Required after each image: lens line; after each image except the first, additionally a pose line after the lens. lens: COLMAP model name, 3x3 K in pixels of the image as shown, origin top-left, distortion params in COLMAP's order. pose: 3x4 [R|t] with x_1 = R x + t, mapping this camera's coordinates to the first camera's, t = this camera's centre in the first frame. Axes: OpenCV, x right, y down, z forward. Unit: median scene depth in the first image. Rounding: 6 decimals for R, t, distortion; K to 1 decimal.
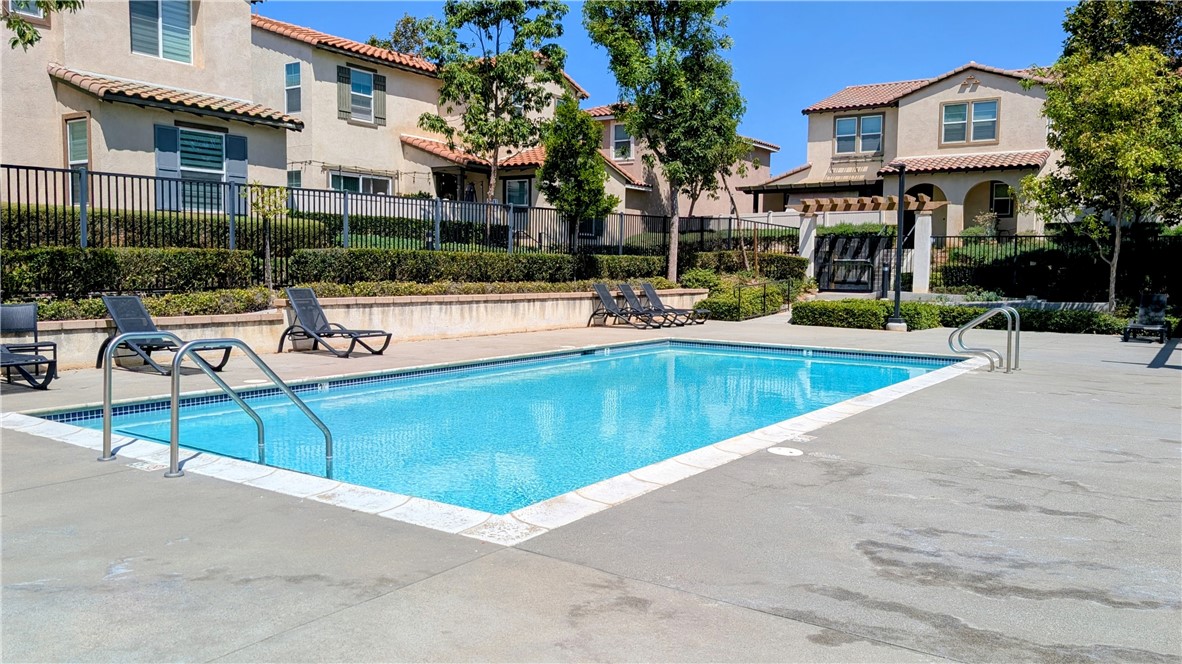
lens RADIAL K [[879.7, 0, 580.9], [0, 879.7, 326.2], [0, 0, 1]] dist [0.011389, 0.008043]
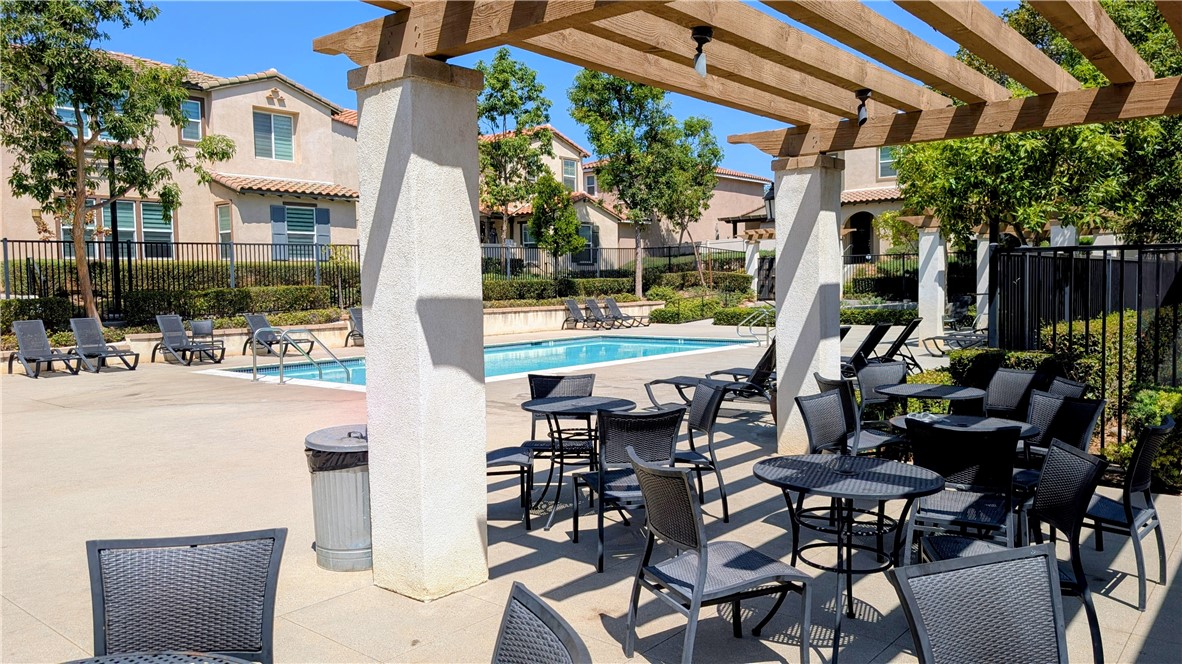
lens RADIAL K [[879.7, 0, 600.0], [0, 879.7, 336.5], [0, 0, 1]] dist [0.011389, 0.008043]
pose [[0.995215, -0.023491, -0.094848, 0.214623], [0.022990, 0.999715, -0.006374, 0.023203], [0.094971, 0.004163, 0.995471, -0.444482]]
